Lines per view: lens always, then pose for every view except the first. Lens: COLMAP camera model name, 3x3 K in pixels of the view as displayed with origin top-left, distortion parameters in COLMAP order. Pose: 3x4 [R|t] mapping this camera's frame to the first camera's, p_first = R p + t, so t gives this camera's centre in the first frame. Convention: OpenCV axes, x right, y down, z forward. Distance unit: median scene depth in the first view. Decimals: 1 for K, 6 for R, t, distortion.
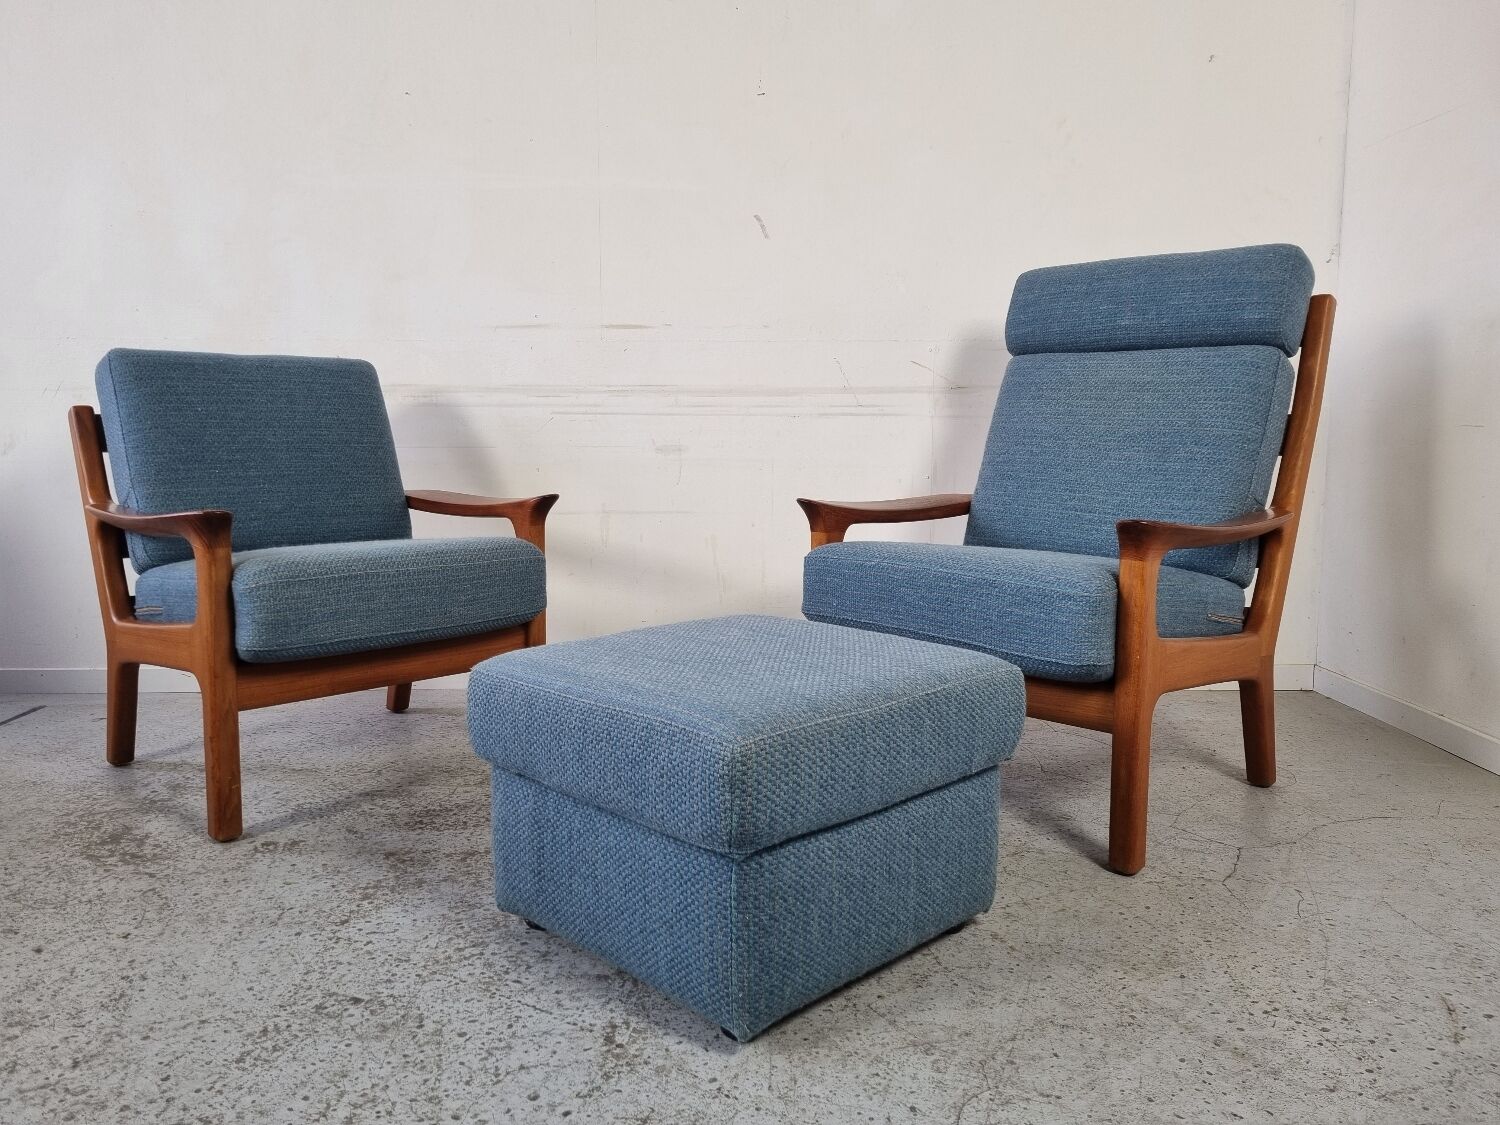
lens RADIAL K [[1125.1, 0, 735.6], [0, 1125.1, 540.4], [0, 0, 1]] dist [0.069506, -0.060538]
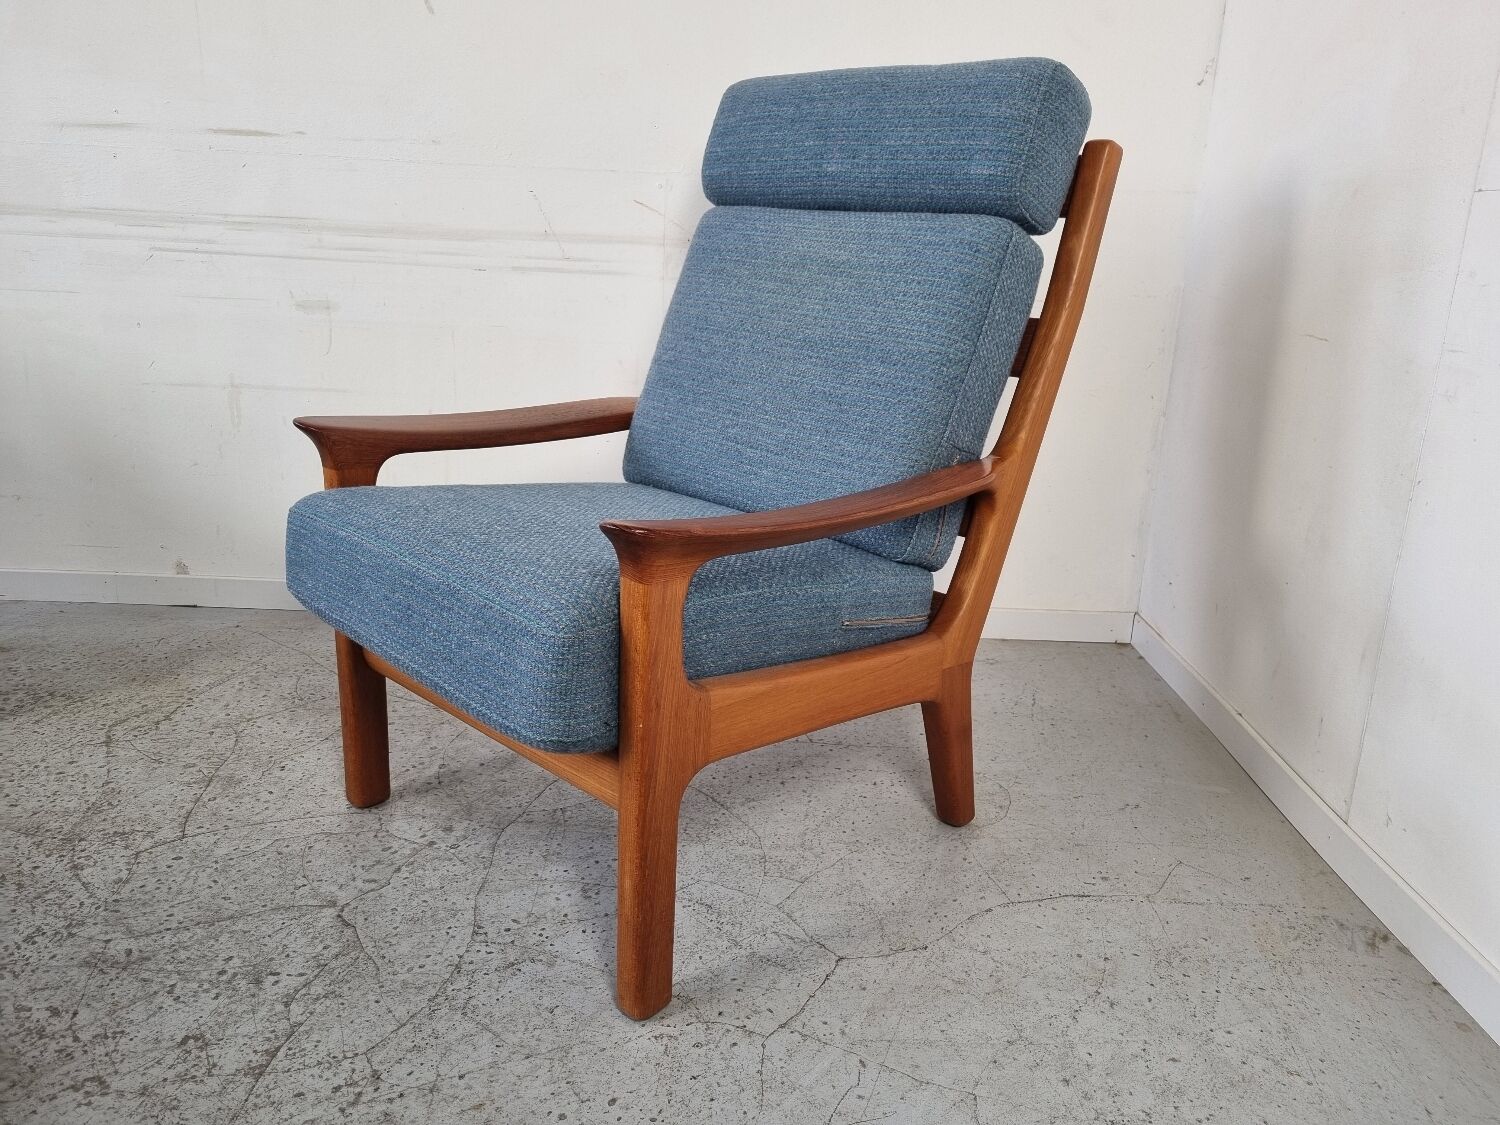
lens RADIAL K [[1125.1, 0, 756.3], [0, 1125.1, 543.5], [0, 0, 1]] dist [0.069506, -0.060538]
pose [[0.999168, 0.040738, 0.001876, 0.322271], [-0.040466, 0.984702, 0.169485, -0.086896], [0.005058, -0.169420, 0.985531, 0.297158]]
